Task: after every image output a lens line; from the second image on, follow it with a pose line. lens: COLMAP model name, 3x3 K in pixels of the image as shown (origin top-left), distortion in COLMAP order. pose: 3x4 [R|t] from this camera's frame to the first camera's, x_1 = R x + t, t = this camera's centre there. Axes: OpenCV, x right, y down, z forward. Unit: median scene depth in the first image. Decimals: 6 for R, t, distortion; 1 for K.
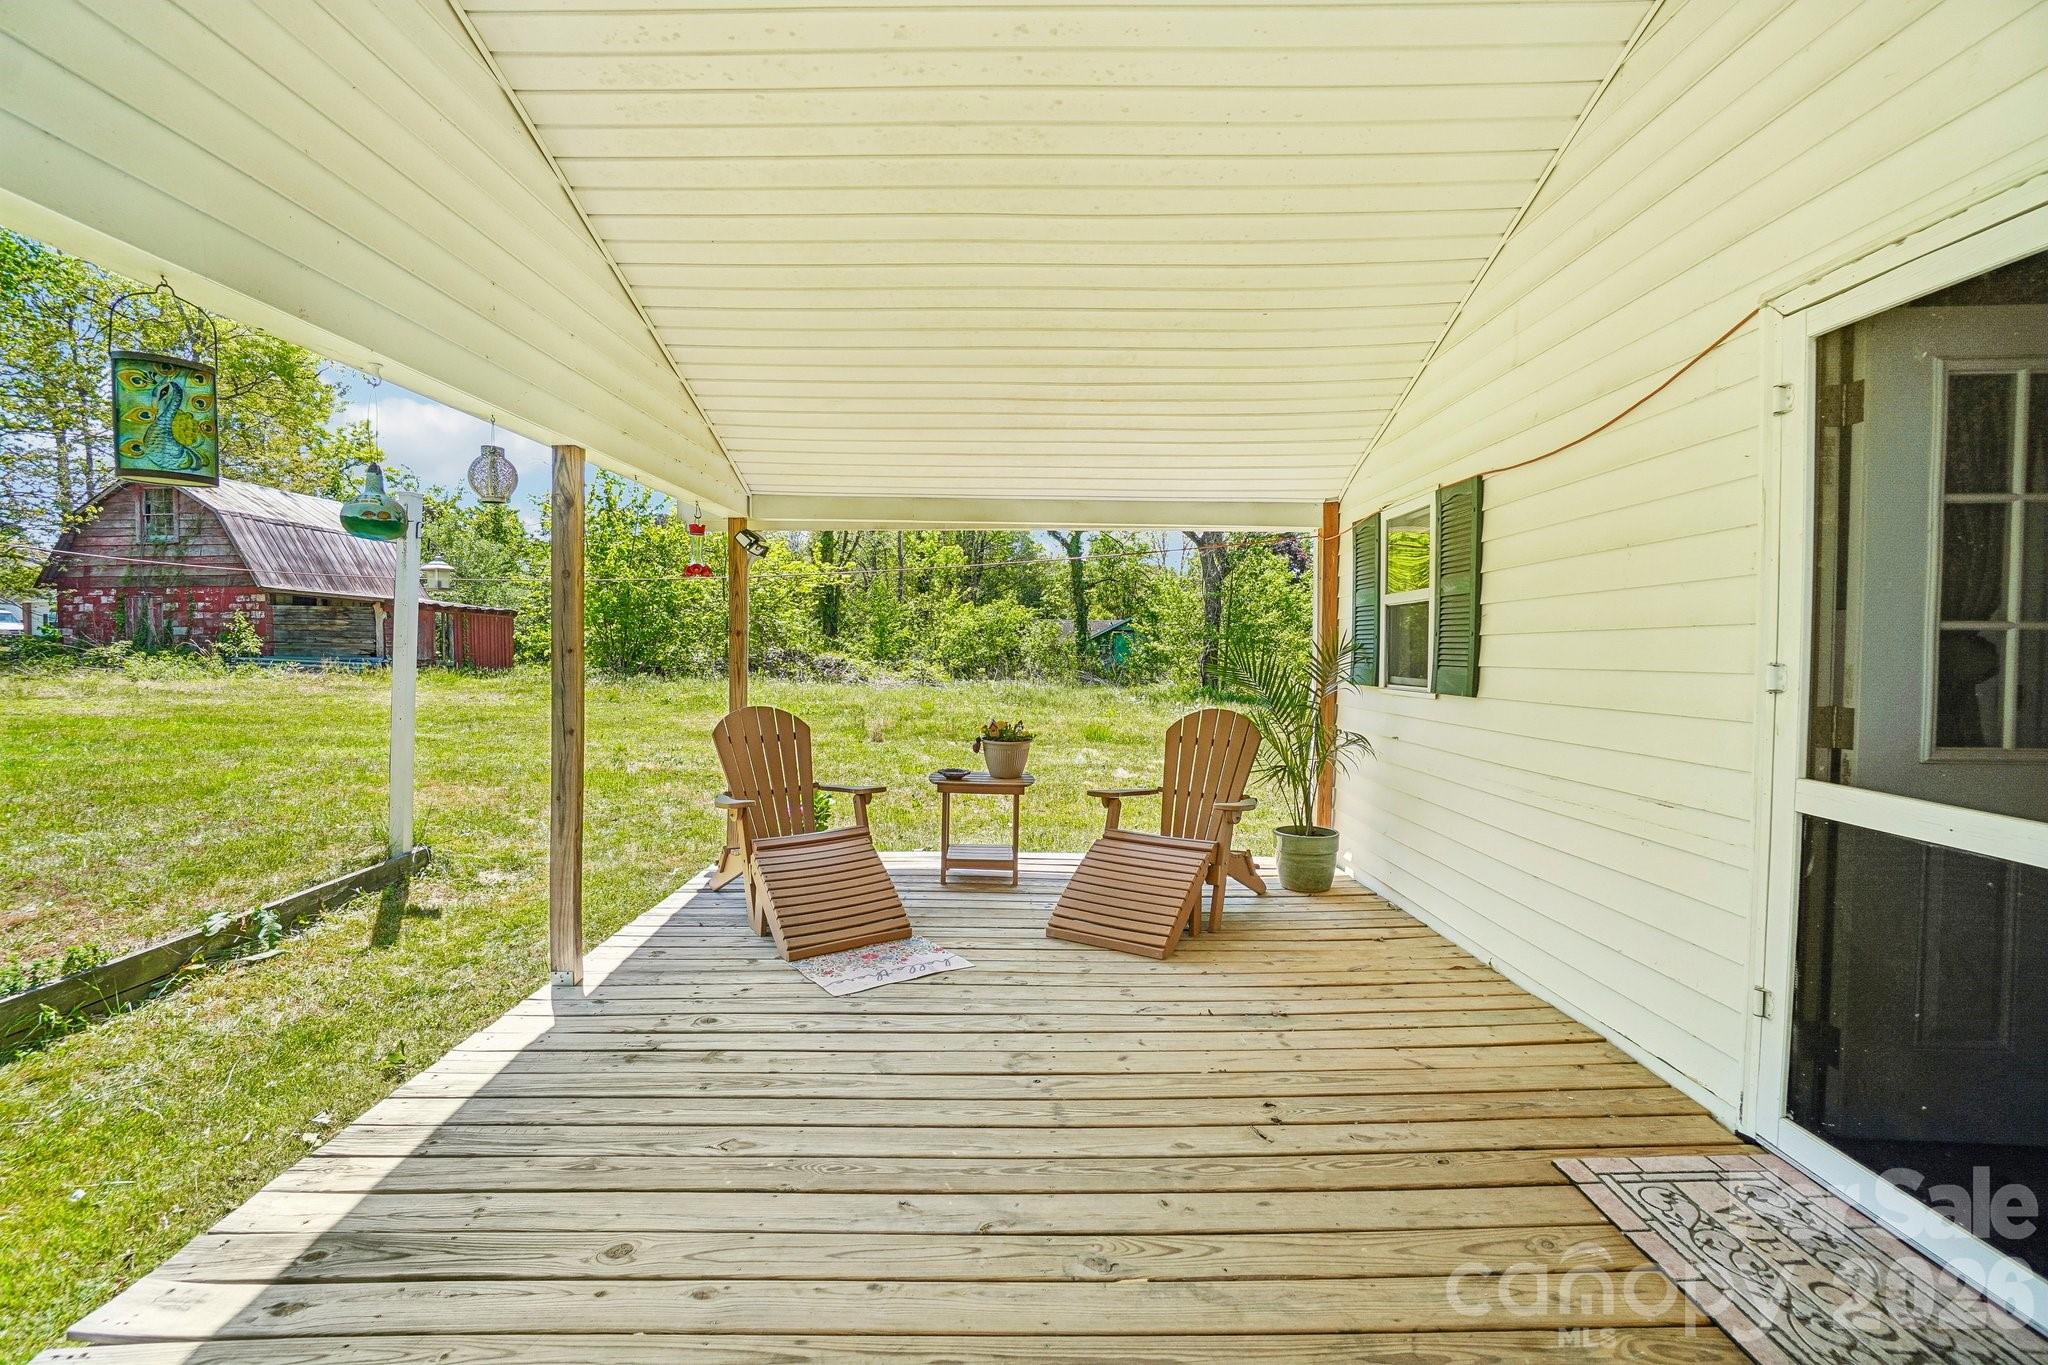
lens RADIAL K [[908.0, 0, 1020.7], [0, 908.0, 675.5], [0, 0, 1]] dist [-0.064792, 0.024852]
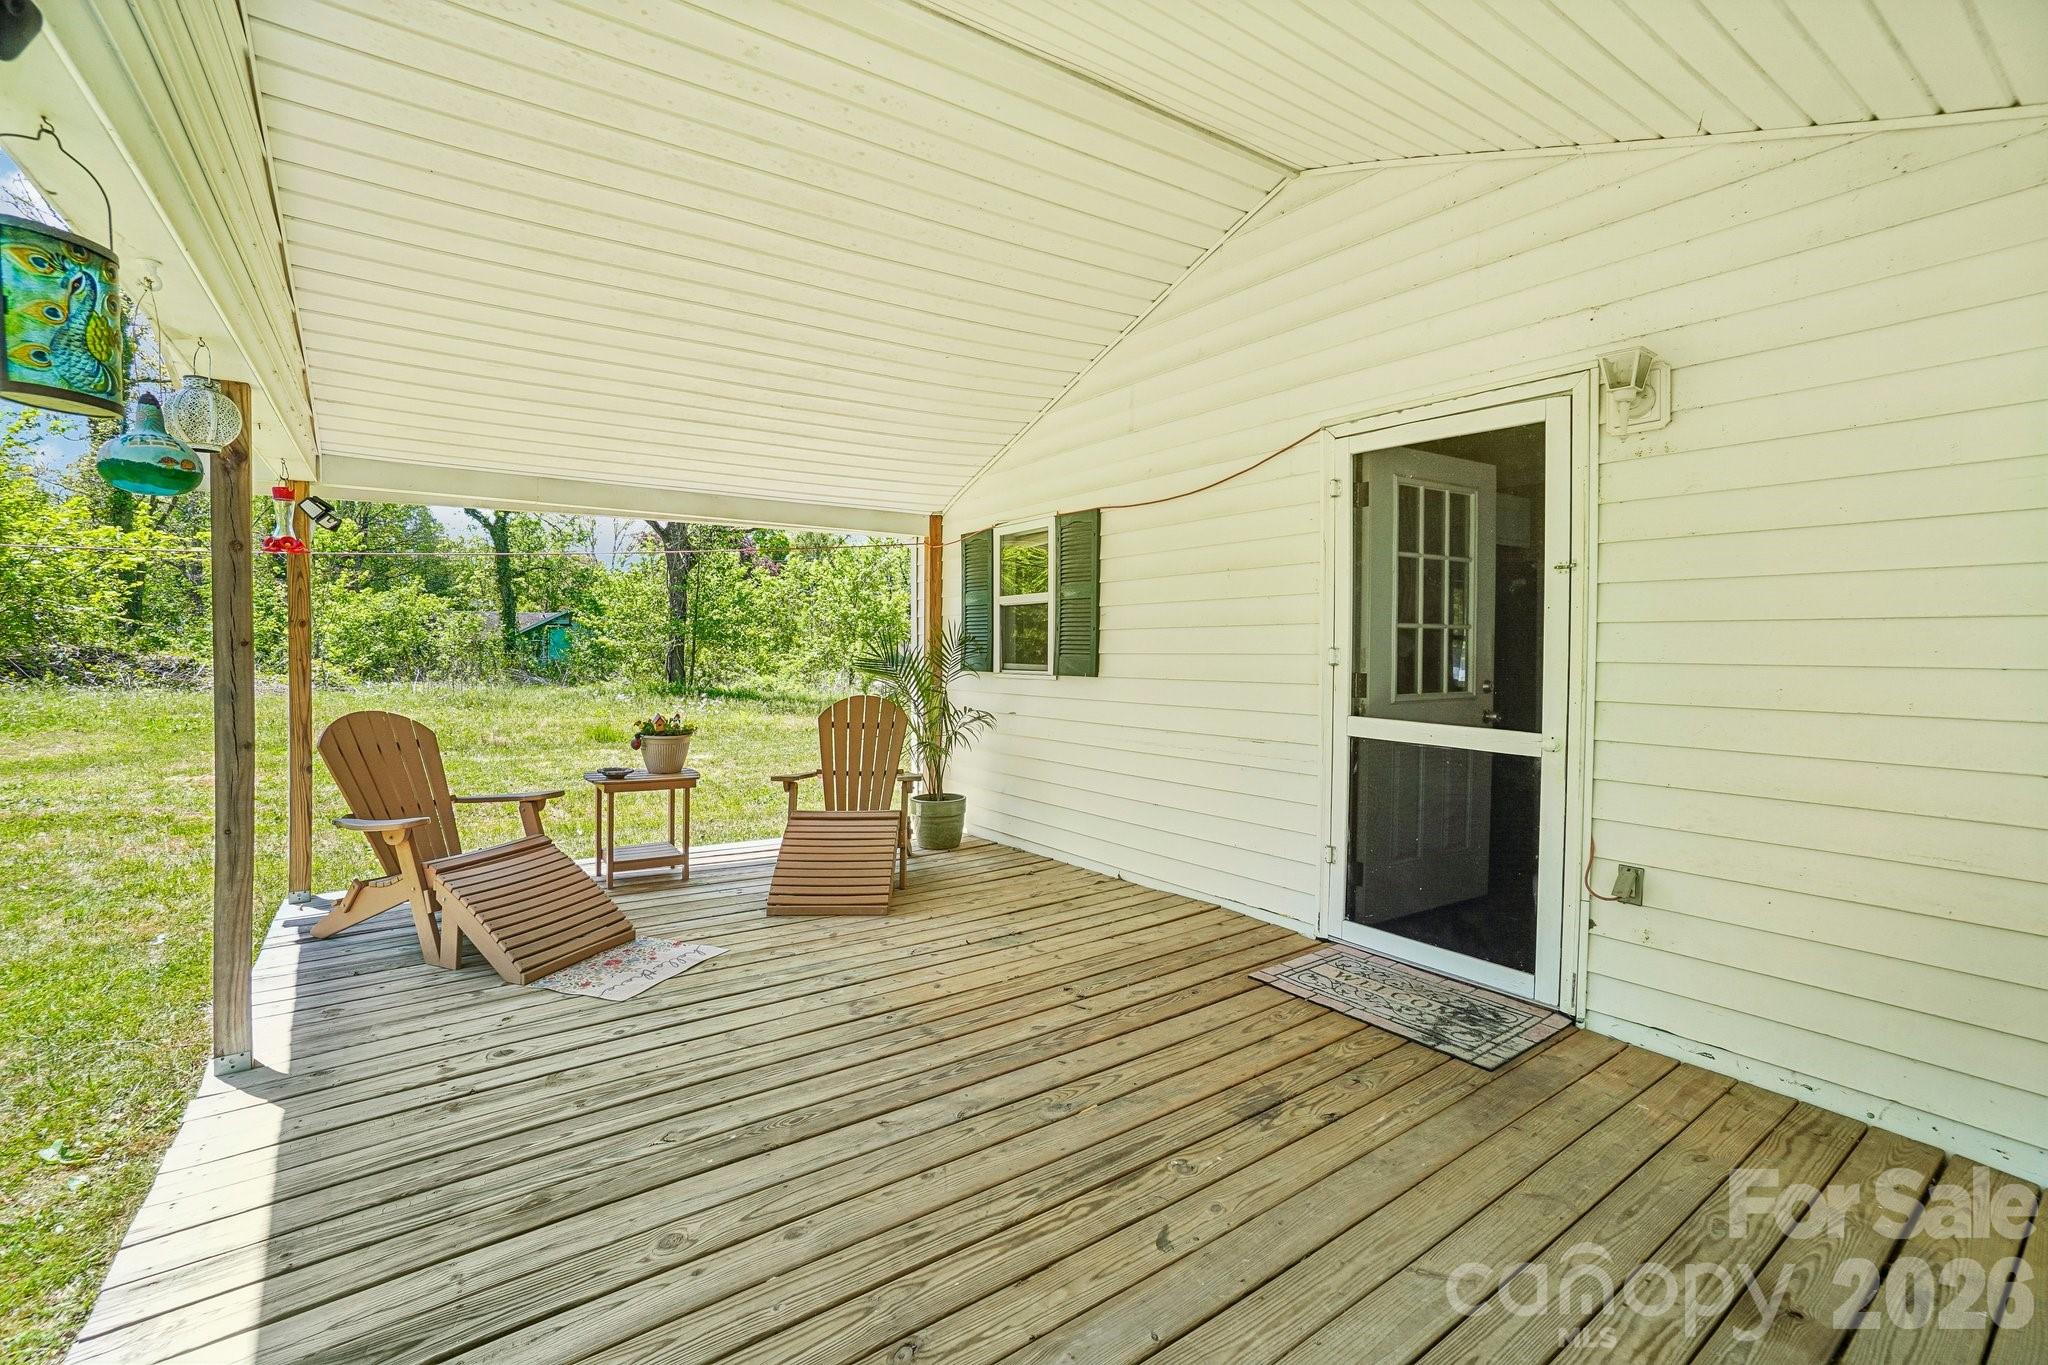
lens RADIAL K [[906.3, 0, 1026.2], [0, 906.3, 669.7], [0, 0, 1]] dist [-0.062835, 0.023753]
pose [[0.814003, -0.018820, 0.580555, -0.356363], [0.019360, 0.999799, 0.005266, 0.004627], [-0.580538, 0.006952, 0.814204, -0.026132]]
